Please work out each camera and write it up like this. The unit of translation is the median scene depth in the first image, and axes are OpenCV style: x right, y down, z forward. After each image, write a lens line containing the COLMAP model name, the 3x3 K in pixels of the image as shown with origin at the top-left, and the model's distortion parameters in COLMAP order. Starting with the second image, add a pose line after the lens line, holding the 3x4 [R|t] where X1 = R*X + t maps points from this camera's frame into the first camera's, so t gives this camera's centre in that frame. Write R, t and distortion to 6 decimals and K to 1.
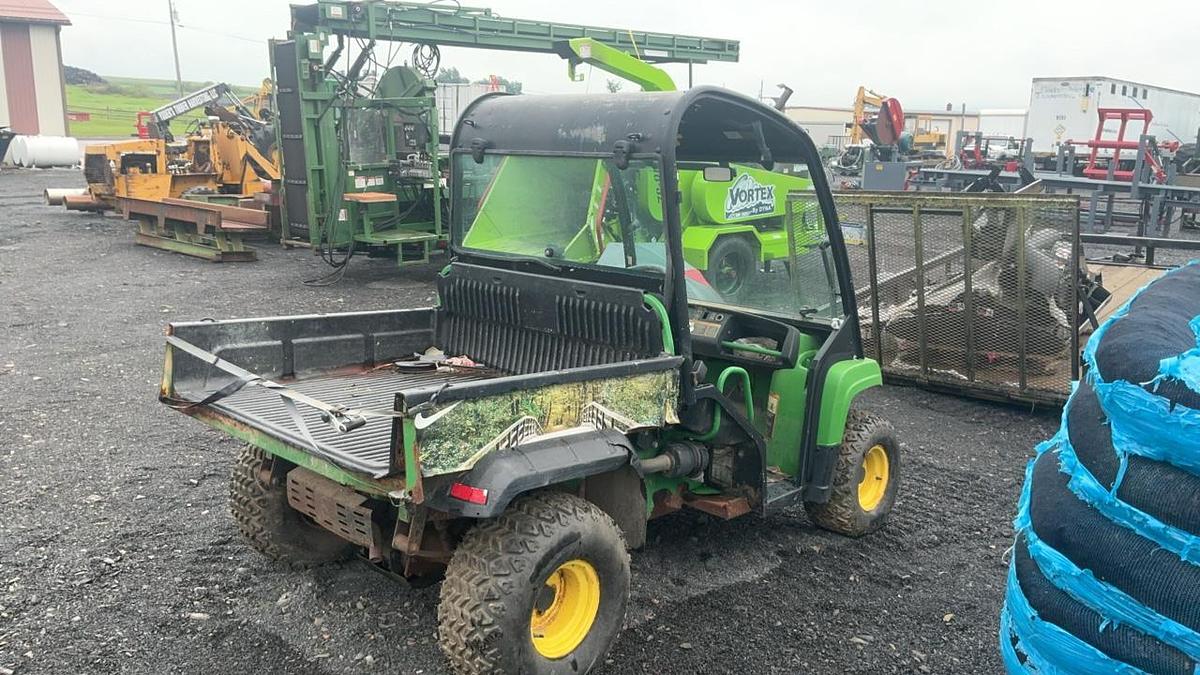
lens RADIAL K [[951.3, 0, 593.0], [0, 951.3, 343.7], [0, 0, 1]] dist [0.087691, -0.160804]
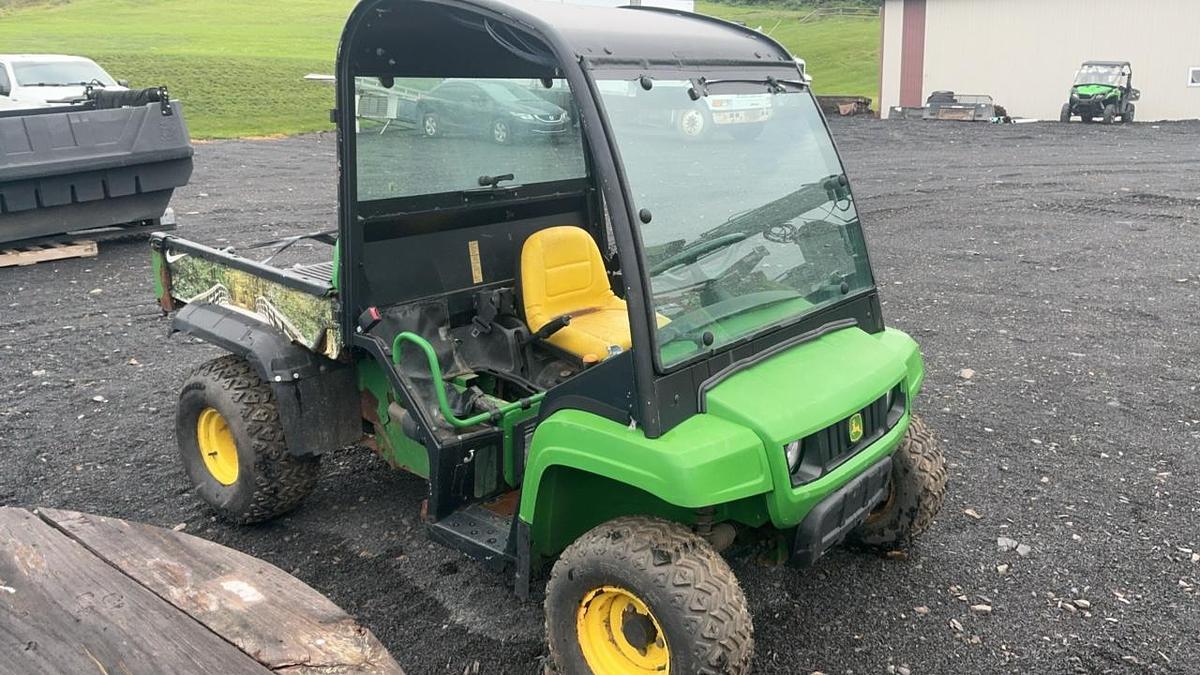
lens RADIAL K [[951.3, 0, 603.9], [0, 951.3, 342.6], [0, 0, 1]] dist [0.087691, -0.160804]
pose [[0.071138, 0.236499, -0.969024, 0.867342], [-0.201679, 0.954831, 0.218230, -0.164045], [0.976865, 0.179907, 0.115621, 0.968526]]
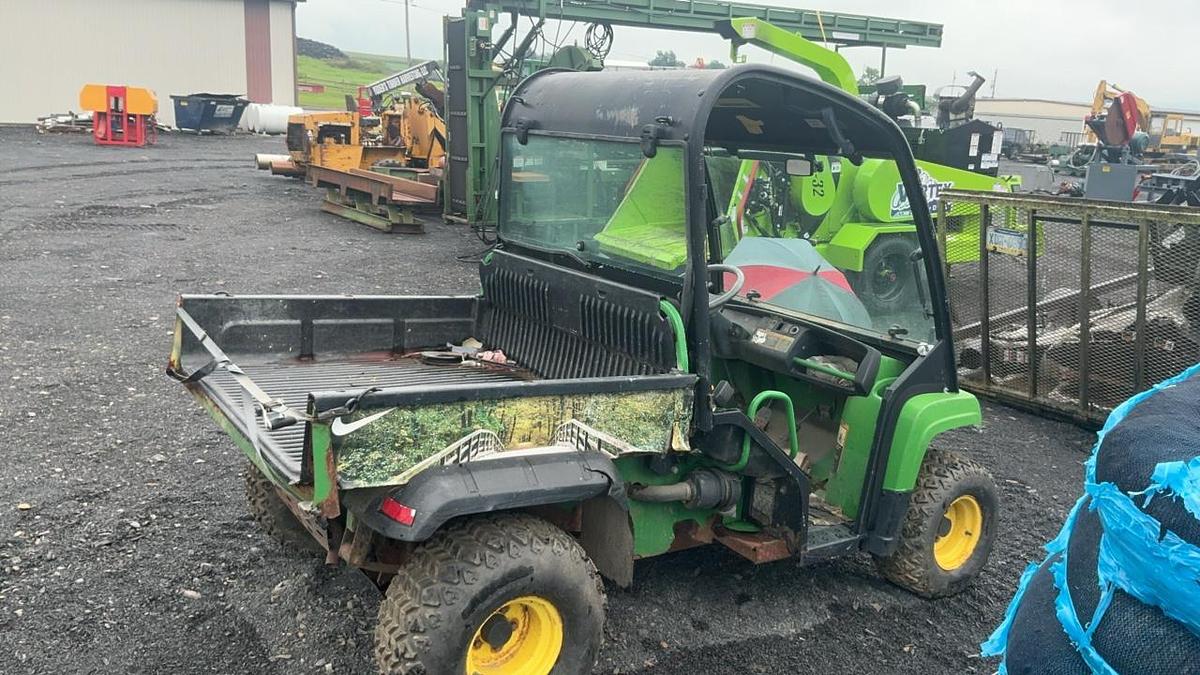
lens RADIAL K [[951.3, 0, 593.2], [0, 951.3, 341.7], [0, 0, 1]] dist [0.087691, -0.160804]
pose [[0.976219, 0.081989, -0.200683, 0.144495], [-0.079240, 0.996619, 0.021710, -0.023789], [0.201785, -0.005292, 0.979416, 0.106637]]
